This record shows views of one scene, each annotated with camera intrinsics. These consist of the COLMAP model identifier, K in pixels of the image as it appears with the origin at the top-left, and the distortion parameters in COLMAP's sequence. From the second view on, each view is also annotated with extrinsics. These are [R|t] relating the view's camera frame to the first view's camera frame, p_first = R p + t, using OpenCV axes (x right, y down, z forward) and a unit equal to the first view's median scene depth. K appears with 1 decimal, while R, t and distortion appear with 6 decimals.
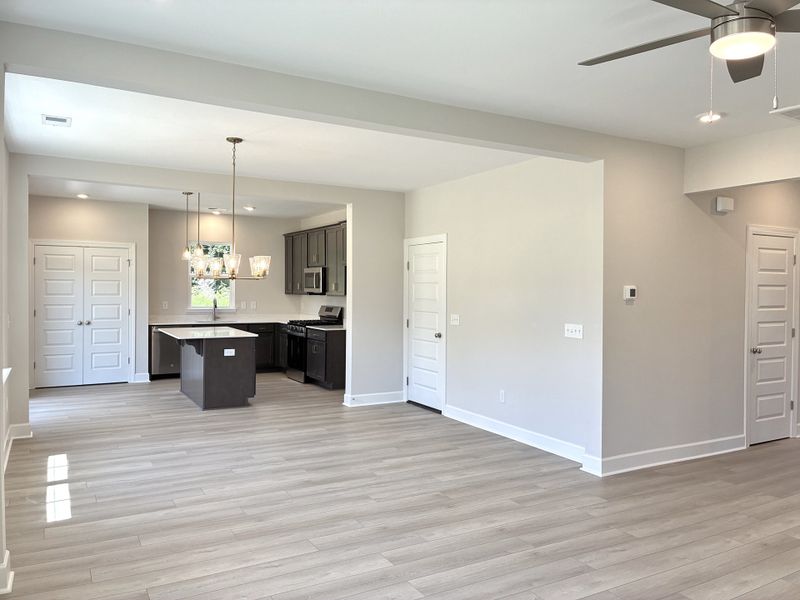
lens RADIAL K [[621.2, 0, 417.2], [0, 621.2, 297.4], [0, 0, 1]] dist [0.040677, -0.004257]
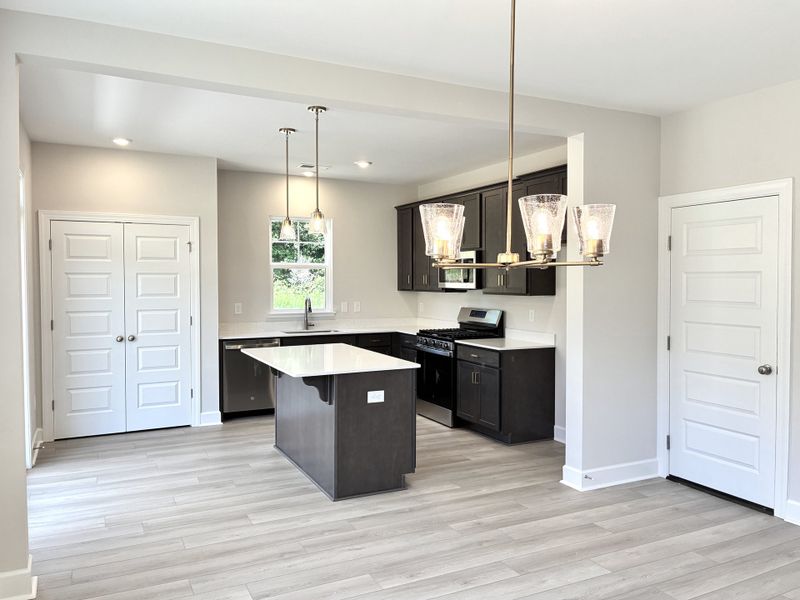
lens RADIAL K [[621.2, 0, 417.2], [0, 621.2, 297.4], [0, 0, 1]] dist [0.040677, -0.004257]
pose [[0.999072, -0.007175, -0.042480, -0.215964], [0.007776, 0.999872, 0.013997, -0.009921], [0.042374, -0.014315, 0.998999, 0.391327]]
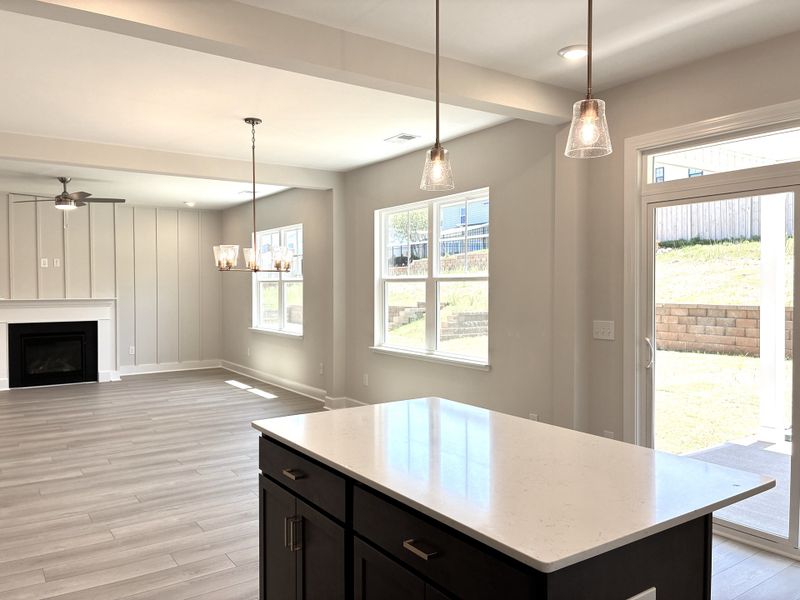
lens RADIAL K [[608.4, 0, 402.9], [0, 608.4, 290.2], [0, 0, 1]] dist [0.015834, -0.001296]
pose [[-0.997581, -0.011676, -0.068529, -0.287368], [-0.013068, 0.999716, 0.019906, -0.013454], [0.068277, 0.020753, -0.997451, 1.221146]]
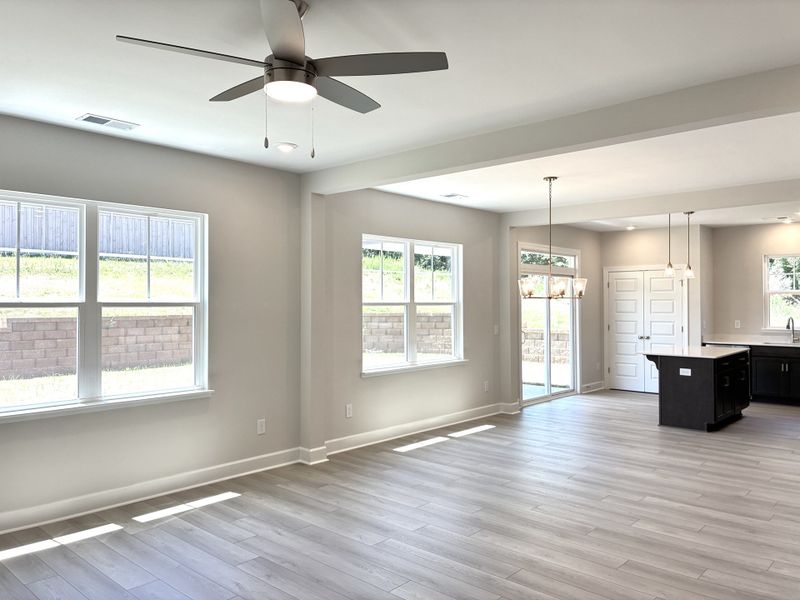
lens RADIAL K [[626.1, 0, 388.5], [0, 626.1, 298.4], [0, 0, 1]] dist [0.037415, -0.003260]
pose [[0.296944, -0.016282, -0.954756, 0.461725], [-0.011512, 0.999721, -0.020630, -0.001311], [0.954826, 0.017117, 0.296673, 0.236181]]
